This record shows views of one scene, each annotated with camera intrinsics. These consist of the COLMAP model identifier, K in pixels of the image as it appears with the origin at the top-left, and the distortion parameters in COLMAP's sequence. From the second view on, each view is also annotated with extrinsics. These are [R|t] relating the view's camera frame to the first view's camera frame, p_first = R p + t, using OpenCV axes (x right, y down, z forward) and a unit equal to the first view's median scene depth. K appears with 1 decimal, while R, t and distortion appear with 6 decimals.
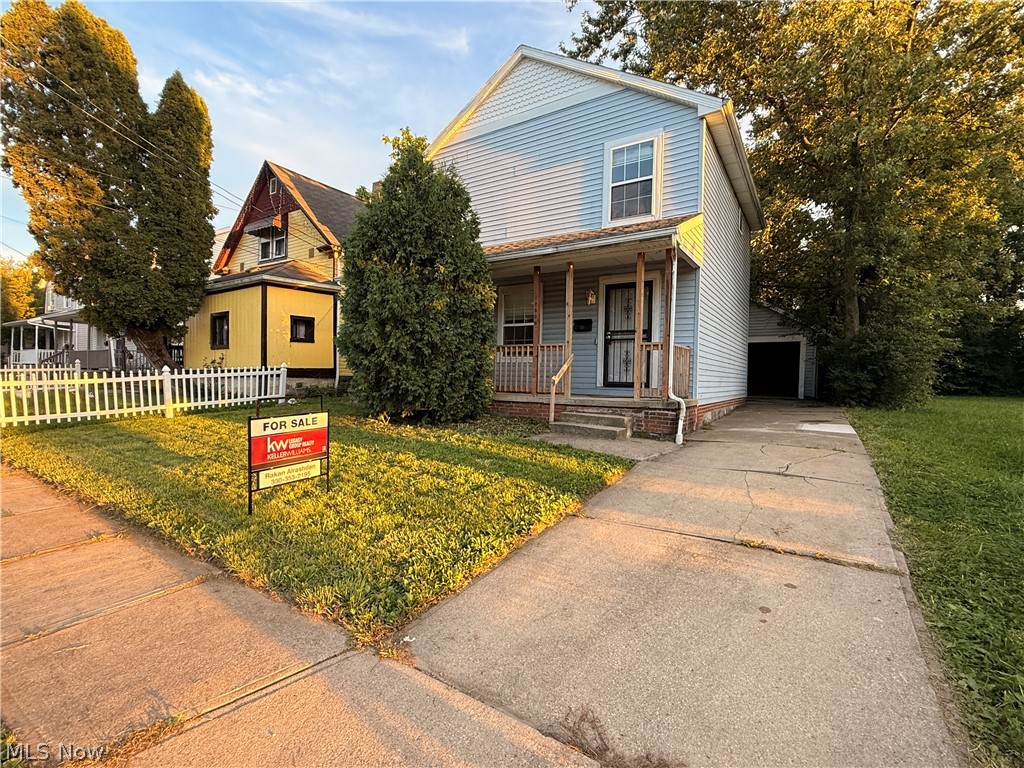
lens RADIAL K [[474.7, 0, 510.9], [0, 474.7, 383.3], [0, 0, 1]] dist [-0.010517, -0.000013]
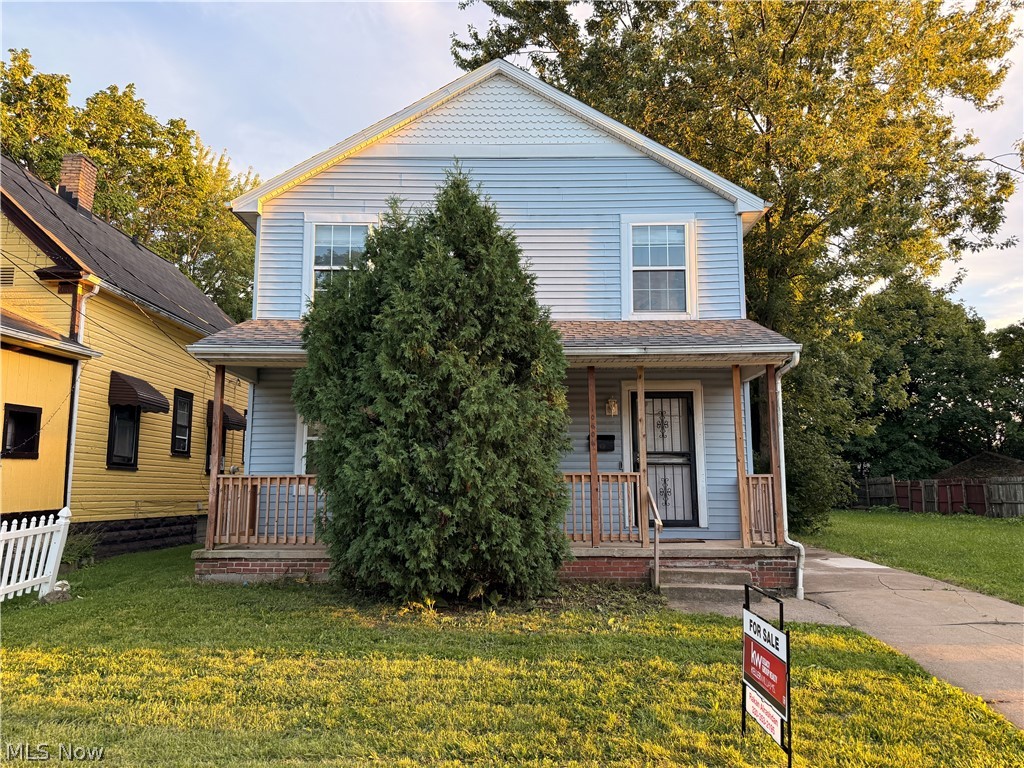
lens RADIAL K [[712.0, 0, 512.2], [0, 712.0, 387.3], [0, 0, 1]] dist [0.033098, 0.000409]
pose [[0.846375, 0.052415, 0.530002, -0.614719], [0.026428, 0.989786, -0.140089, -0.061873], [-0.531932, 0.132574, 0.836345, 0.143386]]
